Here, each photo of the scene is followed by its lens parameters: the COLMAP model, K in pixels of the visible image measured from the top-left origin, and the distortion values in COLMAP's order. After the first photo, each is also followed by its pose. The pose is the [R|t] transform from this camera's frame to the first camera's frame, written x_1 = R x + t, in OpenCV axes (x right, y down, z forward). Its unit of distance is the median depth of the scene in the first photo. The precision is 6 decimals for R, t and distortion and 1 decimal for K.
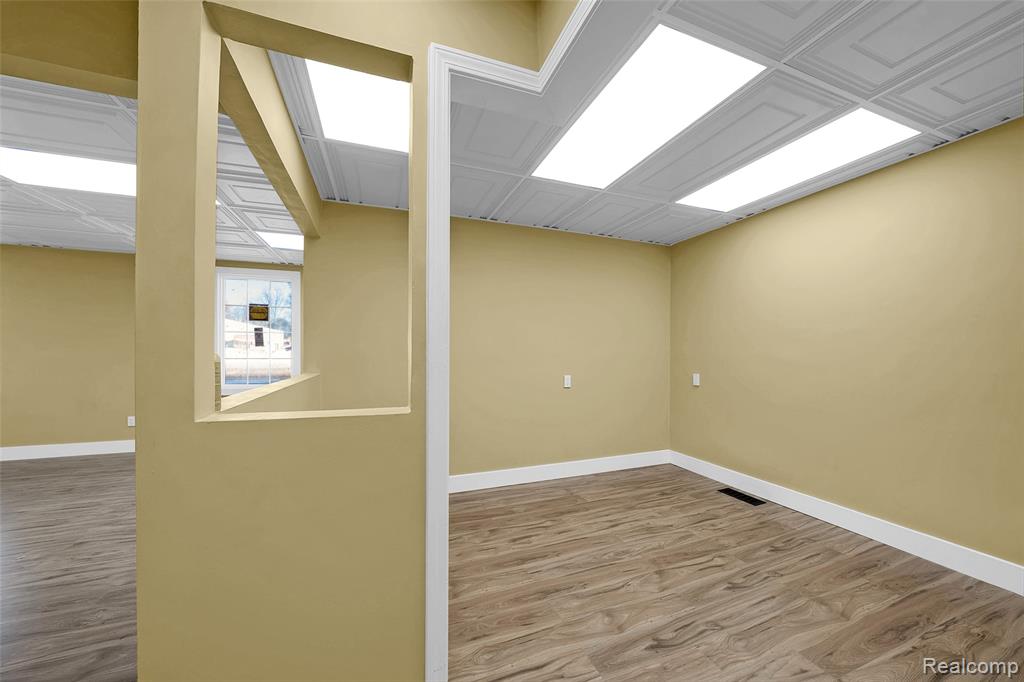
lens RADIAL K [[369.0, 0, 516.4], [0, 369.0, 349.1], [0, 0, 1]] dist [-0.002026, -0.000617]
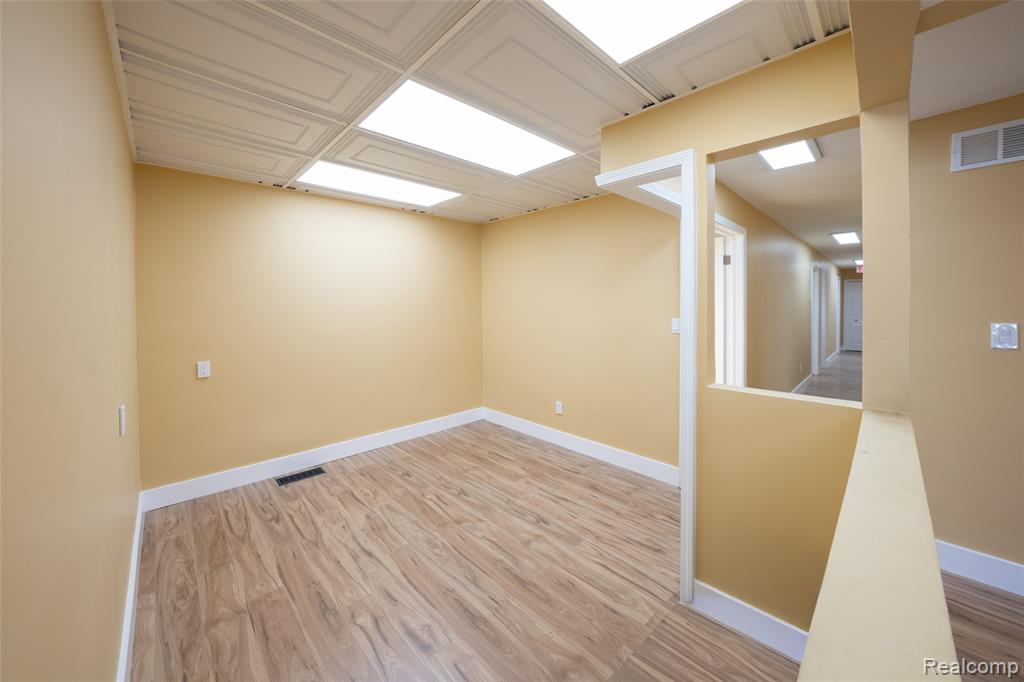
lens RADIAL K [[361.3, 0, 512.5], [0, 361.3, 306.5], [0, 0, 1]] dist [-0.017796, 0.001361]
pose [[-0.389420, -0.000518, 0.921060, -0.660043], [-0.006552, 0.999976, -0.002208, -0.071717], [-0.921037, -0.006894, -0.389414, 1.163971]]
